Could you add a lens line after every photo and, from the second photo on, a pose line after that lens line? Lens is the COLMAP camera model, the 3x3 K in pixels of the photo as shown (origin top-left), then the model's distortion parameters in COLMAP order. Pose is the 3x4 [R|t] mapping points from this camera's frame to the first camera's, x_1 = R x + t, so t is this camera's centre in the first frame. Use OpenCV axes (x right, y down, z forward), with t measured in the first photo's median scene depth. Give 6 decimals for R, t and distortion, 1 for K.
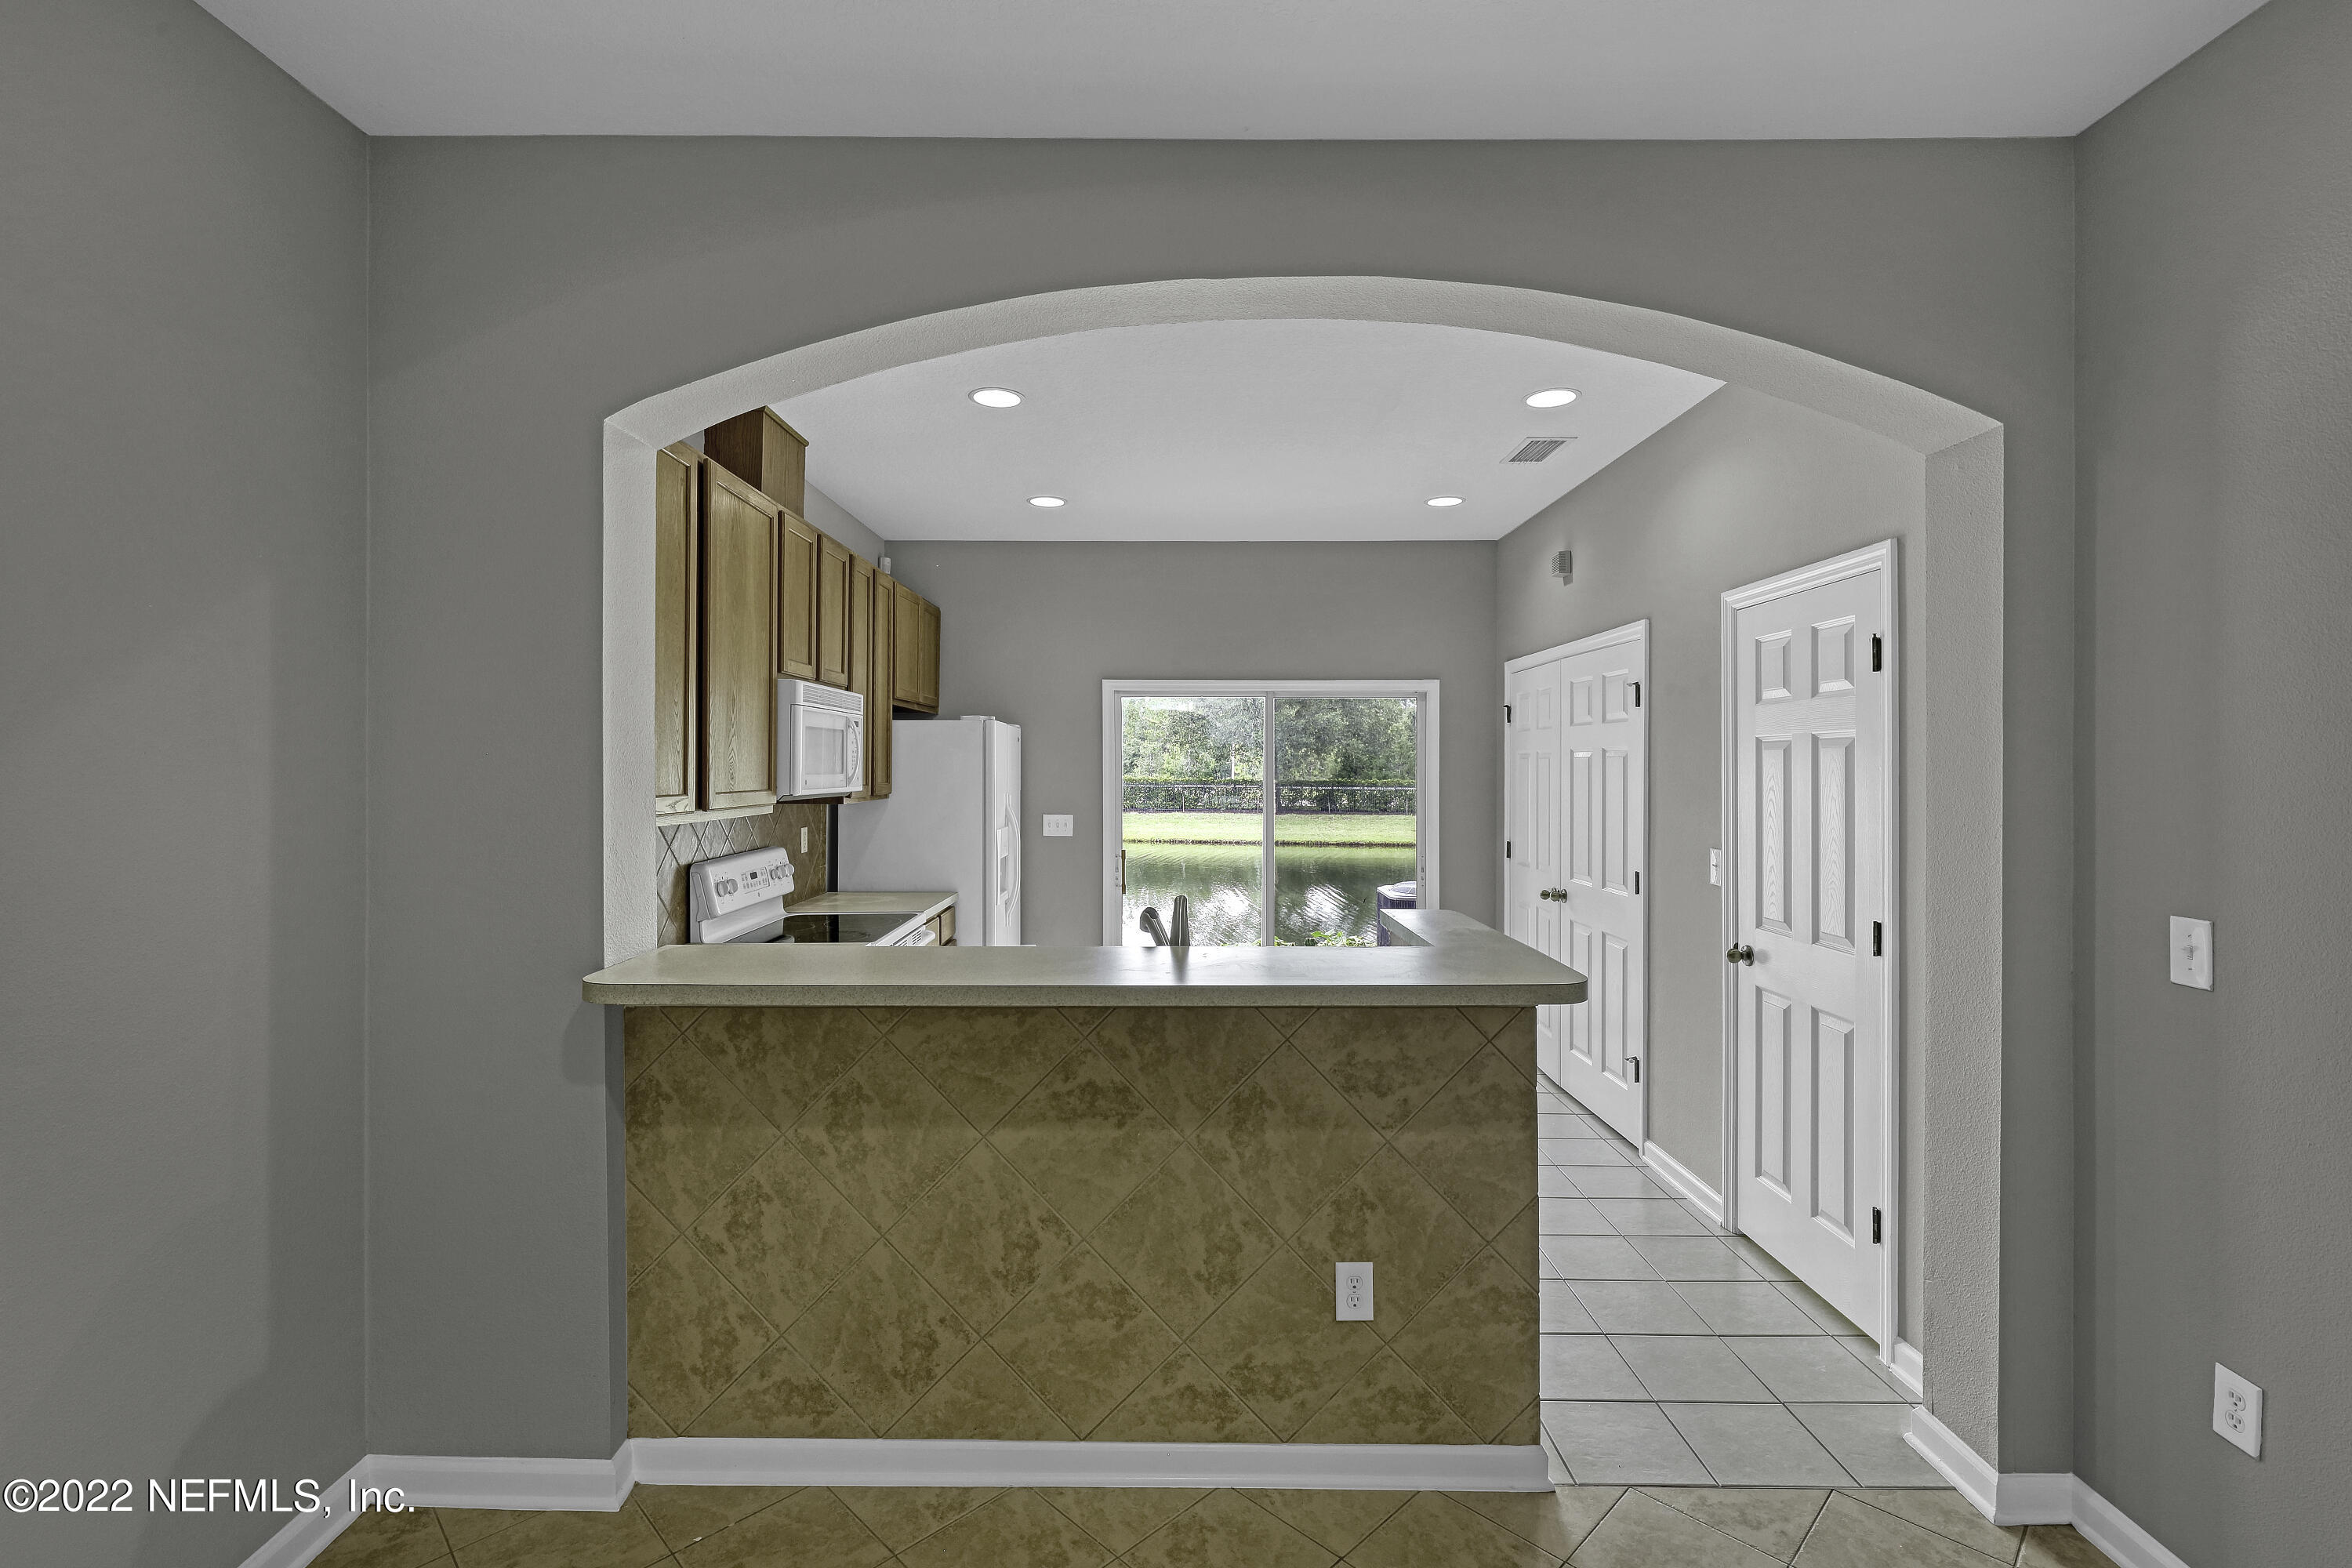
lens RADIAL K [[1094.4, 0, 1184.4], [0, 1094.4, 776.3], [0, 0, 1]] dist [-0.002164, -0.000214]
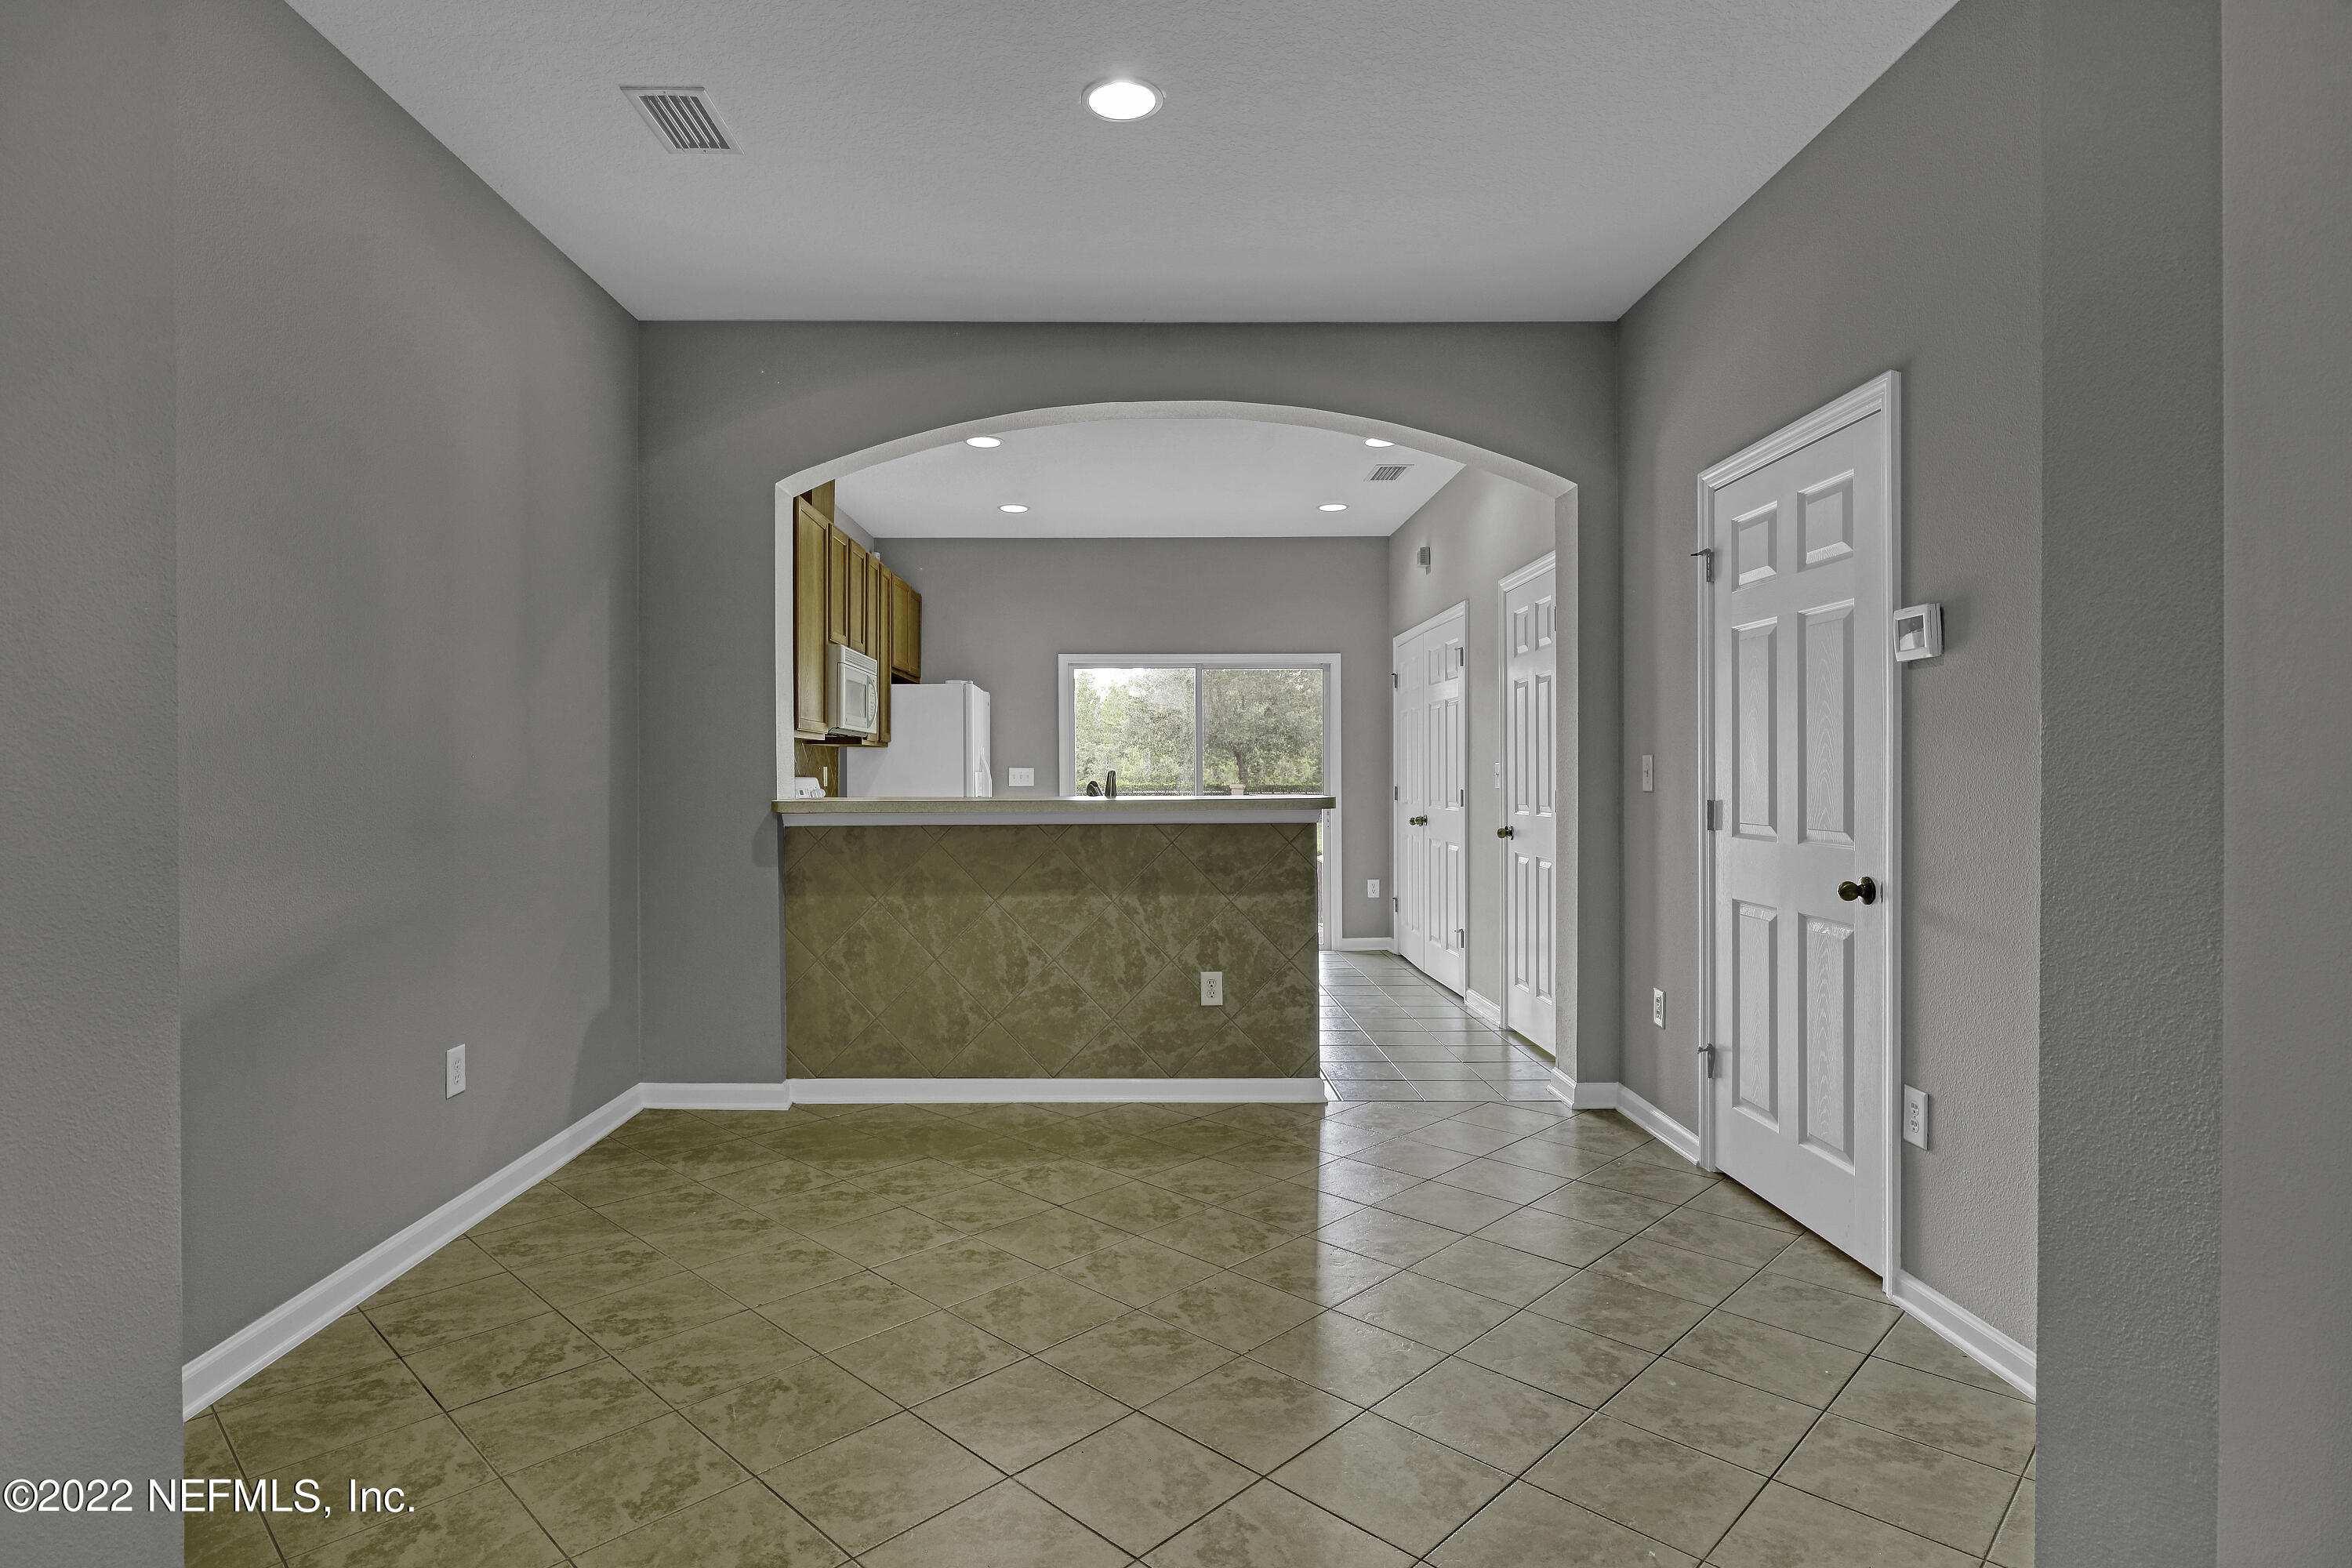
lens RADIAL K [[1202.7, 0, 1154.5], [0, 1202.7, 781.6], [0, 0, 1]] dist [-0.006175, -0.000775]
pose [[0.999949, -0.004528, 0.009071, 0.049633], [0.004522, 0.999990, 0.000714, 0.142575], [-0.009074, -0.000672, 0.999959, -0.881635]]
